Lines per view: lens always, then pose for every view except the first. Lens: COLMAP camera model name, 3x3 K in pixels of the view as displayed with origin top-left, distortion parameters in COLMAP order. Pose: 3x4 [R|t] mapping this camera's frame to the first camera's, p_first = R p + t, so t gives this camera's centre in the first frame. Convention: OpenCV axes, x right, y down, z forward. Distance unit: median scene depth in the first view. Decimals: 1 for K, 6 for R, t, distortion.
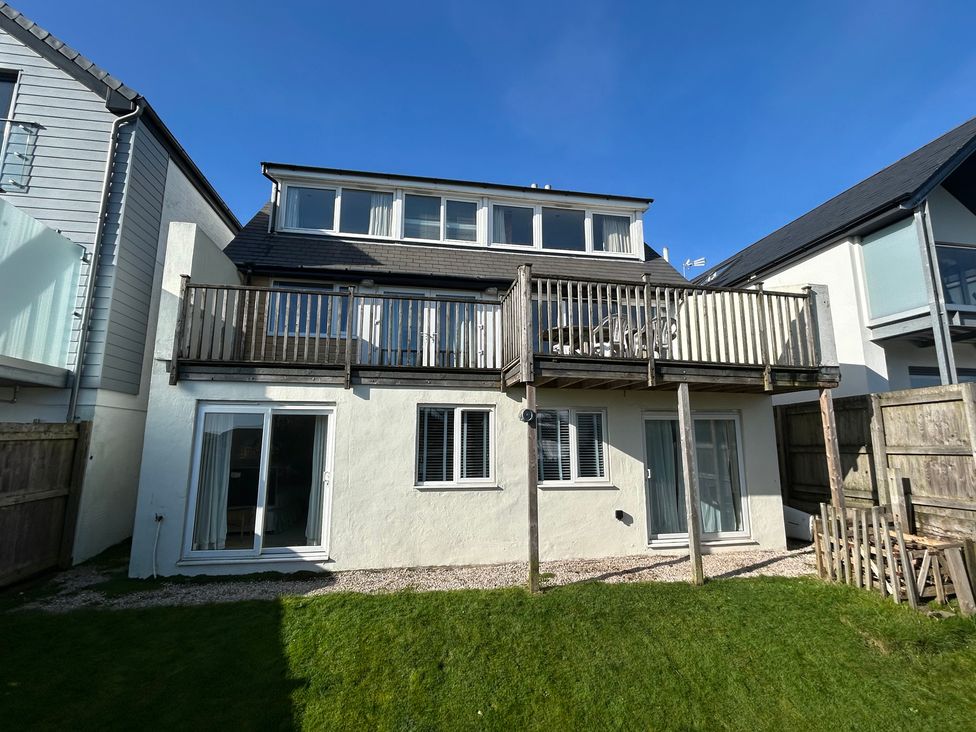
lens RADIAL K [[473.3, 0, 485.8], [0, 473.3, 363.7], [0, 0, 1]] dist [0.002180, 0.000178]
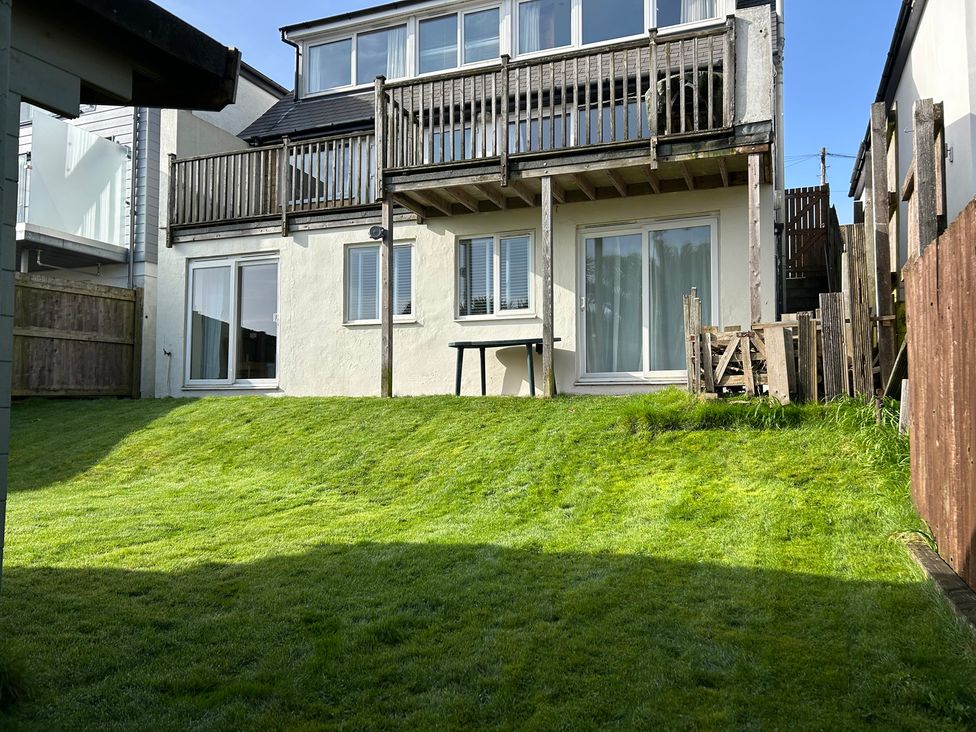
lens RADIAL K [[737.3, 0, 489.7], [0, 737.3, 371.5], [0, 0, 1]] dist [0.050221, -0.053839]
pose [[0.853579, -0.027980, -0.520211, 0.938855], [0.086468, 0.992315, 0.088507, 0.241821], [0.513737, -0.120530, 0.849439, -0.213835]]
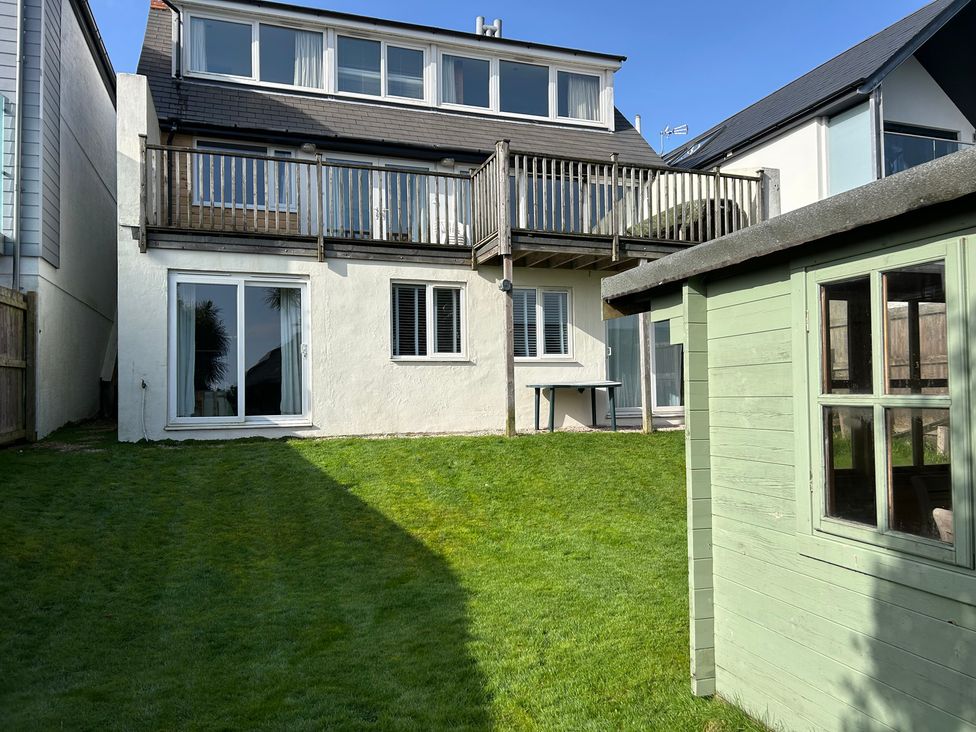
lens RADIAL K [[737.3, 0, 490.3], [0, 737.3, 375.0], [0, 0, 1]] dist [0.050221, -0.053839]
pose [[0.986256, -0.011426, 0.164832, -0.196783], [-0.011403, 0.990521, 0.136889, 0.070248], [-0.164833, -0.136887, 0.976776, -0.588267]]
